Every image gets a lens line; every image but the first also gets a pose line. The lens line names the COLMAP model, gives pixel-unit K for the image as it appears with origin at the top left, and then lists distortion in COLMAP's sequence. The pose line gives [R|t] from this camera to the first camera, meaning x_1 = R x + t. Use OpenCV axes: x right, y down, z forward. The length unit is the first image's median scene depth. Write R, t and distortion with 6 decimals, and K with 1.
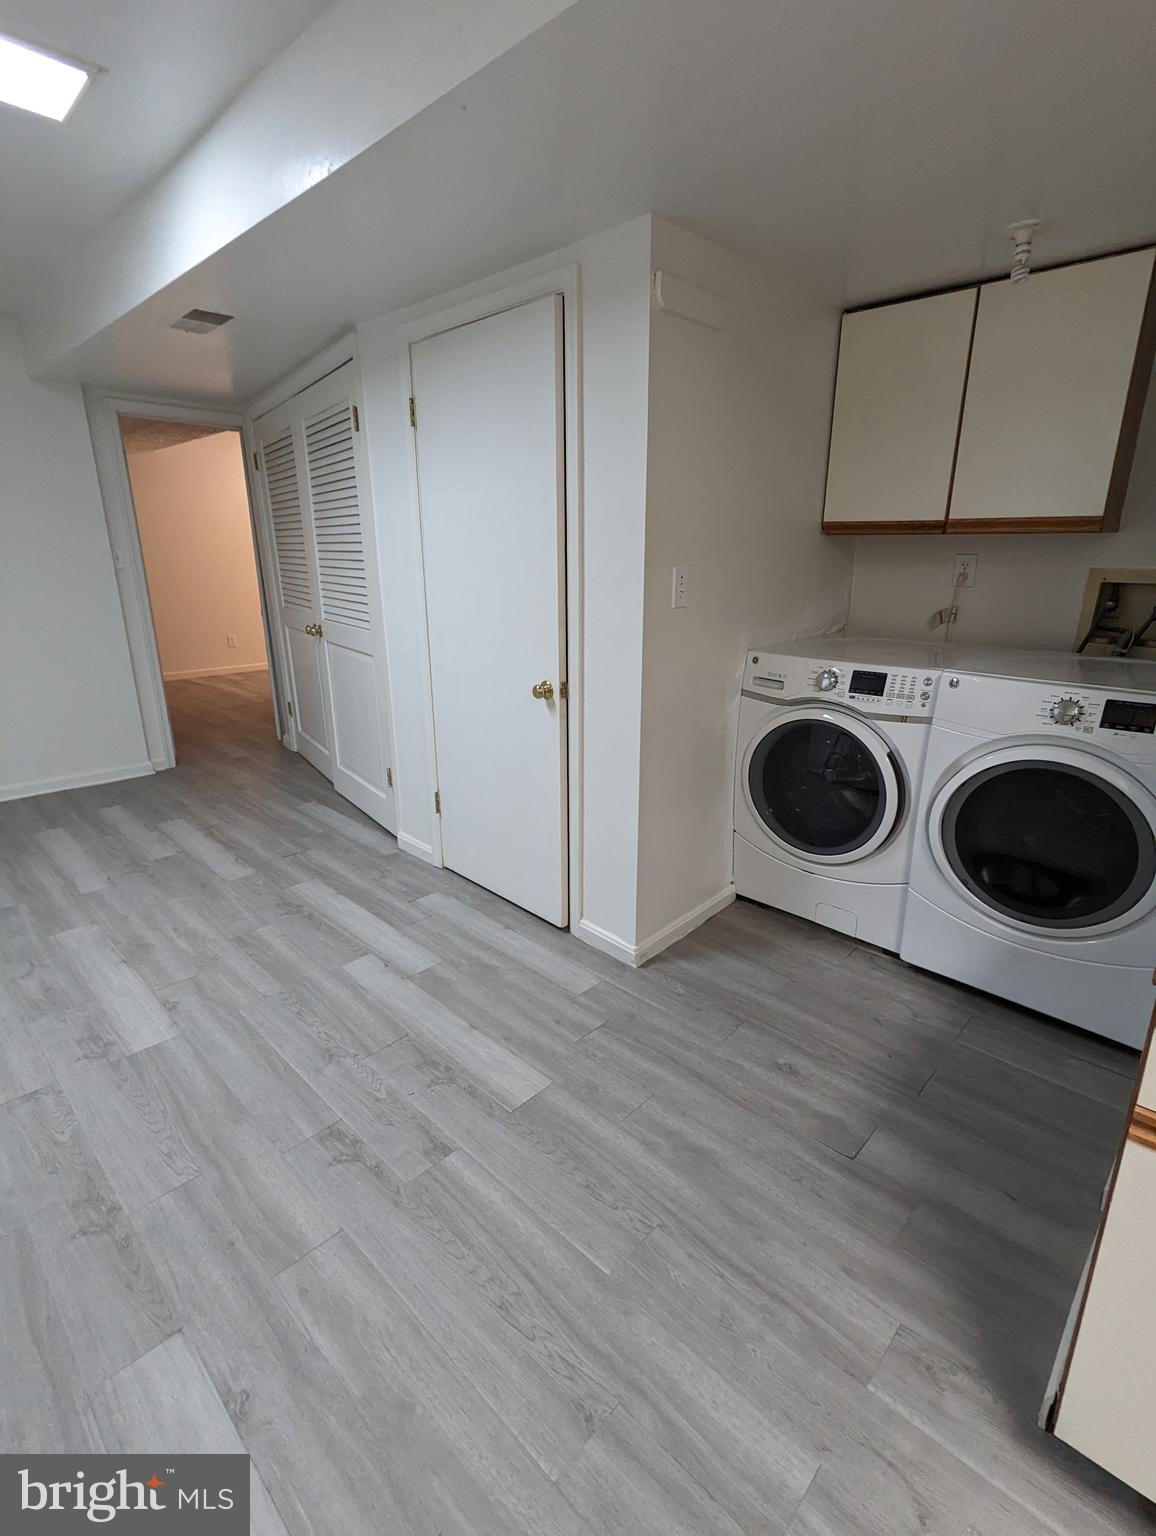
lens RADIAL K [[728.9, 0, 579.6], [0, 728.9, 768.2], [0, 0, 1]] dist [0.004412, -0.000654]
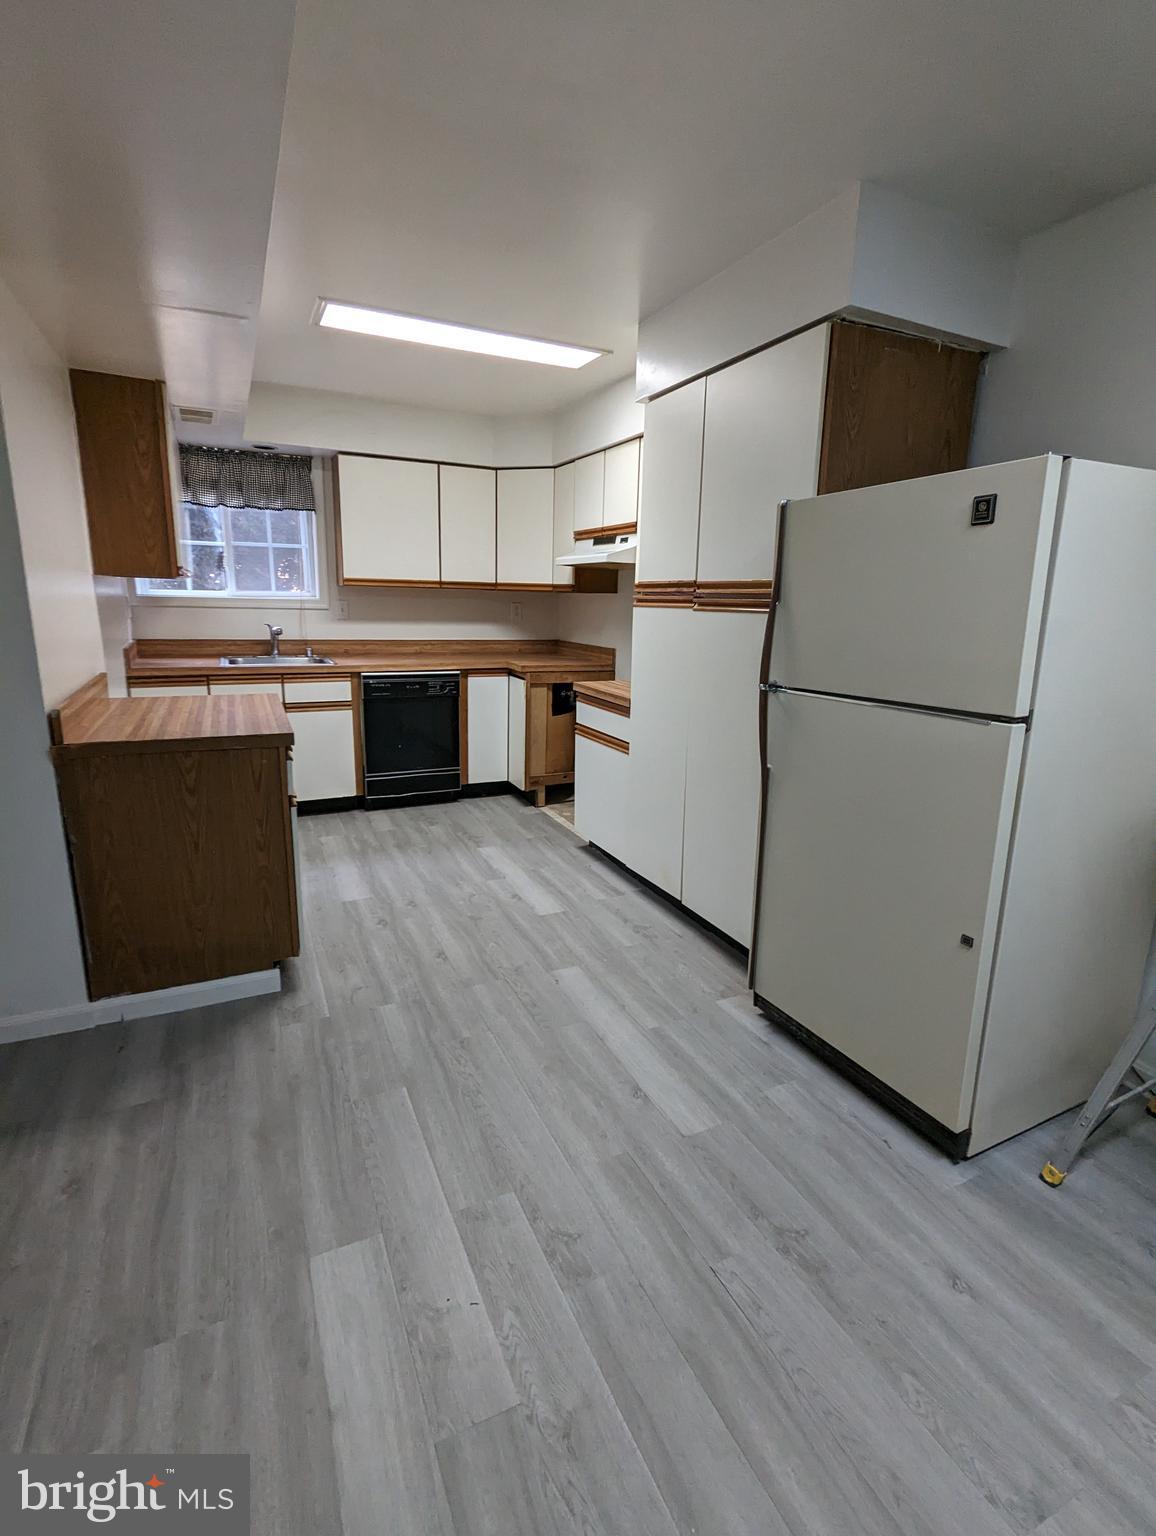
lens RADIAL K [[728.9, 0, 580.9], [0, 728.9, 765.0], [0, 0, 1]] dist [0.004412, -0.000654]
pose [[-0.934818, -0.096236, 0.341839, -0.600466], [0.083577, 0.875926, 0.475150, -0.438511], [-0.345152, 0.472749, -0.810789, 1.459208]]
